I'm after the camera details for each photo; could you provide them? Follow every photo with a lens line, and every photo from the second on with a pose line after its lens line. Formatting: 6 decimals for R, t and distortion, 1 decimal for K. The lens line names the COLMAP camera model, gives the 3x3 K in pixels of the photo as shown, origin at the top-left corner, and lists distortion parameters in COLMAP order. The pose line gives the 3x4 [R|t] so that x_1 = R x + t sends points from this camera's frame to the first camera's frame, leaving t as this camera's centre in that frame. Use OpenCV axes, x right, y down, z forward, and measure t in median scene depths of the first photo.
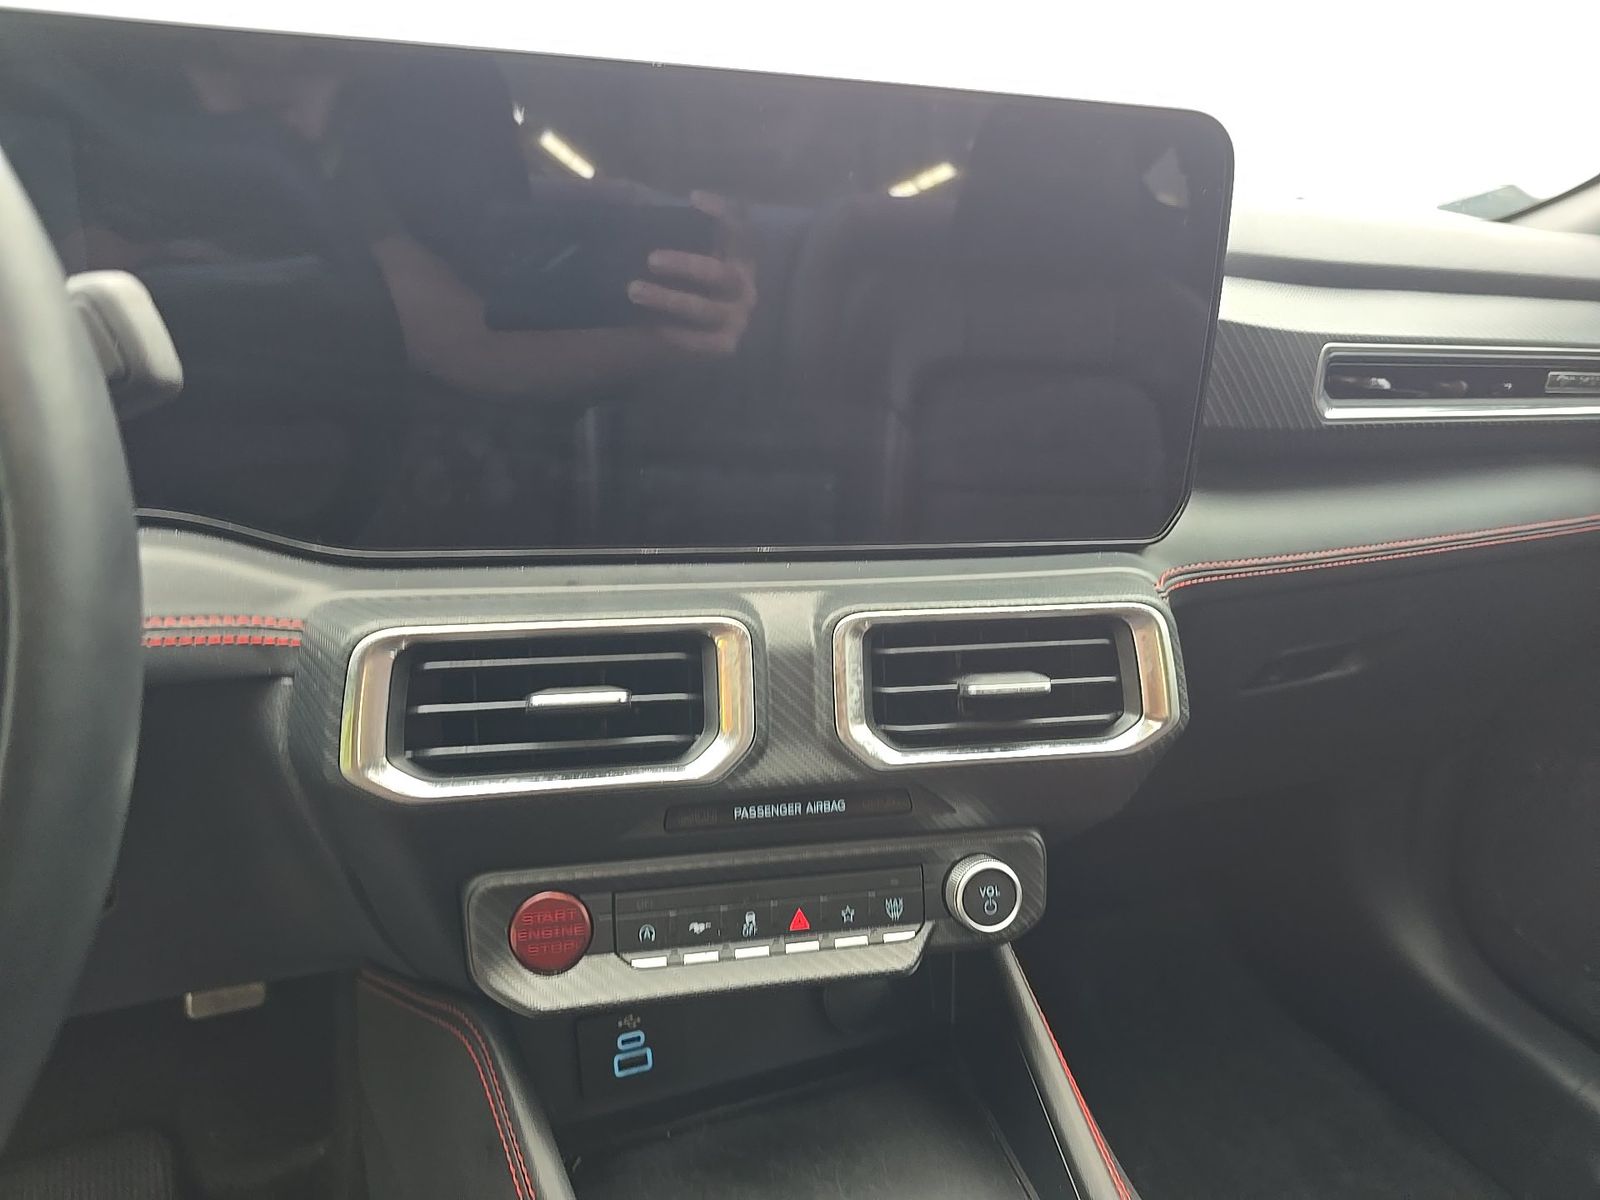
lens RADIAL K [[1053.5, 0, 798.0], [0, 1053.5, 630.2], [0, 0, 1]] dist [0.017354, -0.002881]
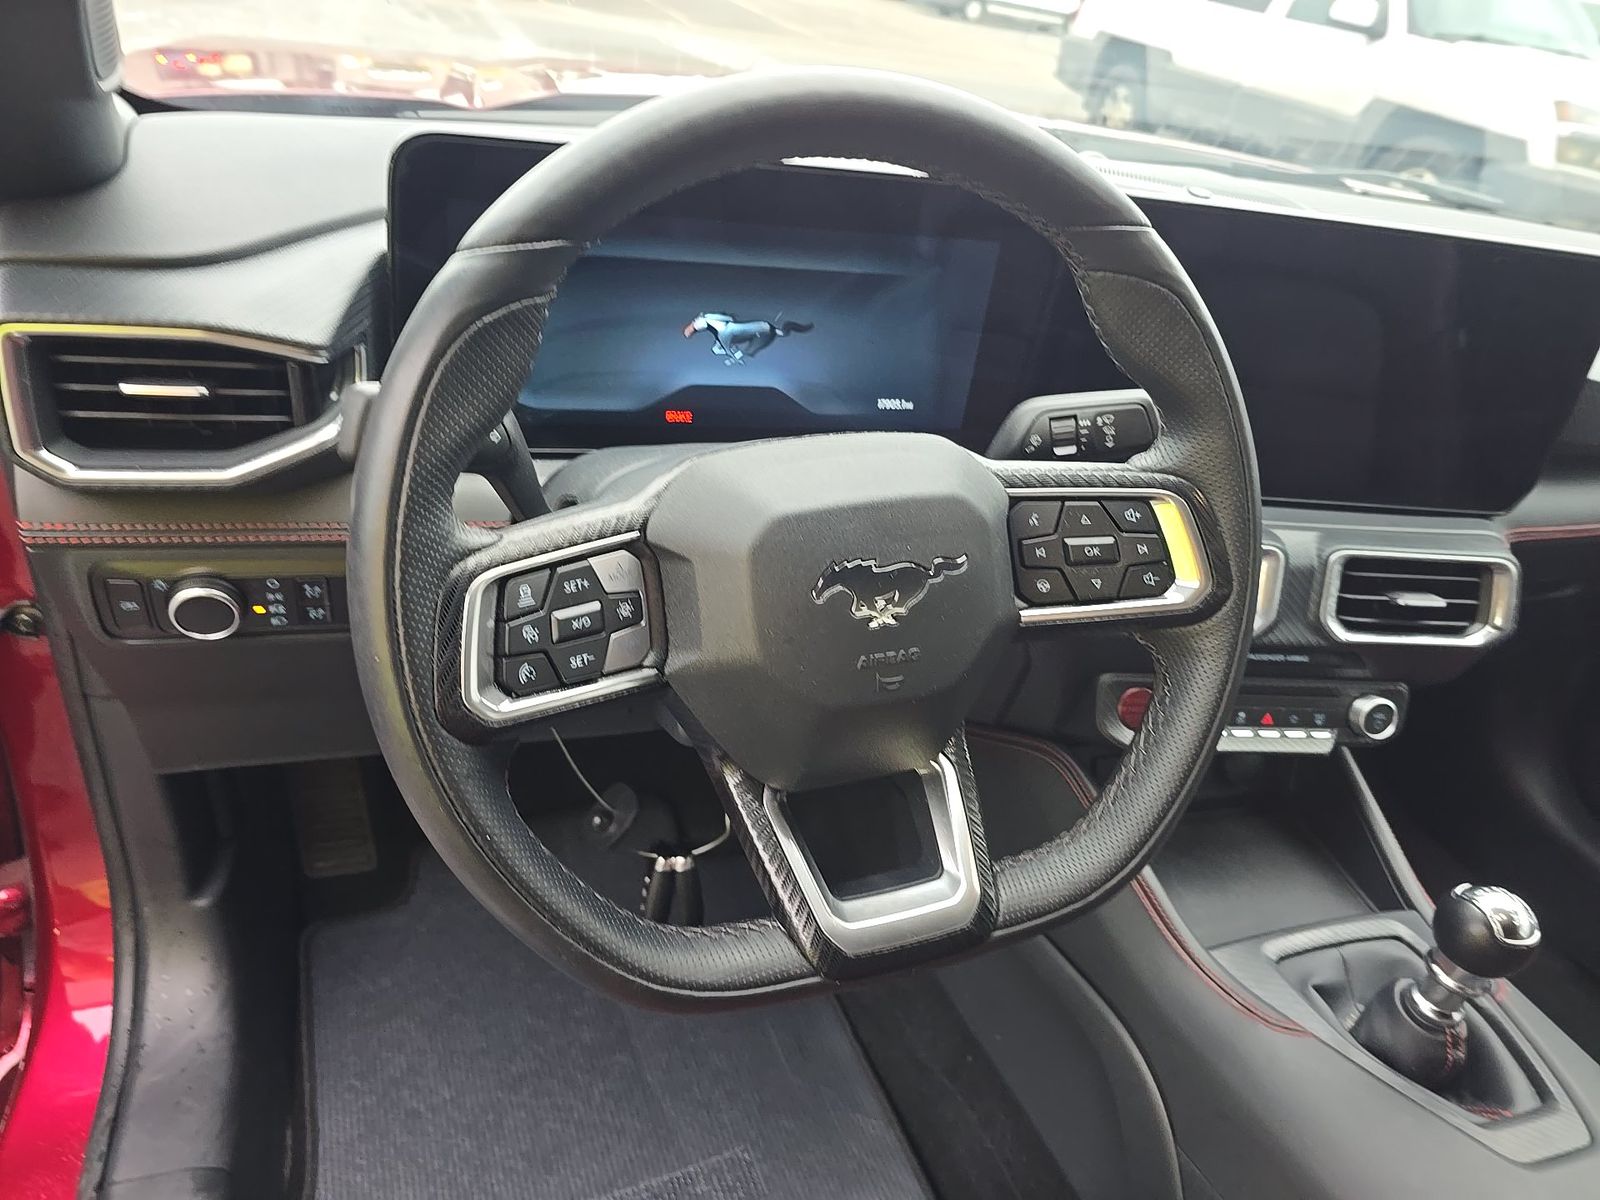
lens RADIAL K [[1053.5, 0, 798.0], [0, 1053.5, 630.2], [0, 0, 1]] dist [0.017354, -0.002881]
pose [[0.993080, 0.115556, -0.020956, -0.747566], [-0.109520, 0.975661, 0.189976, -0.115799], [0.042398, -0.186366, 0.981565, -0.721770]]
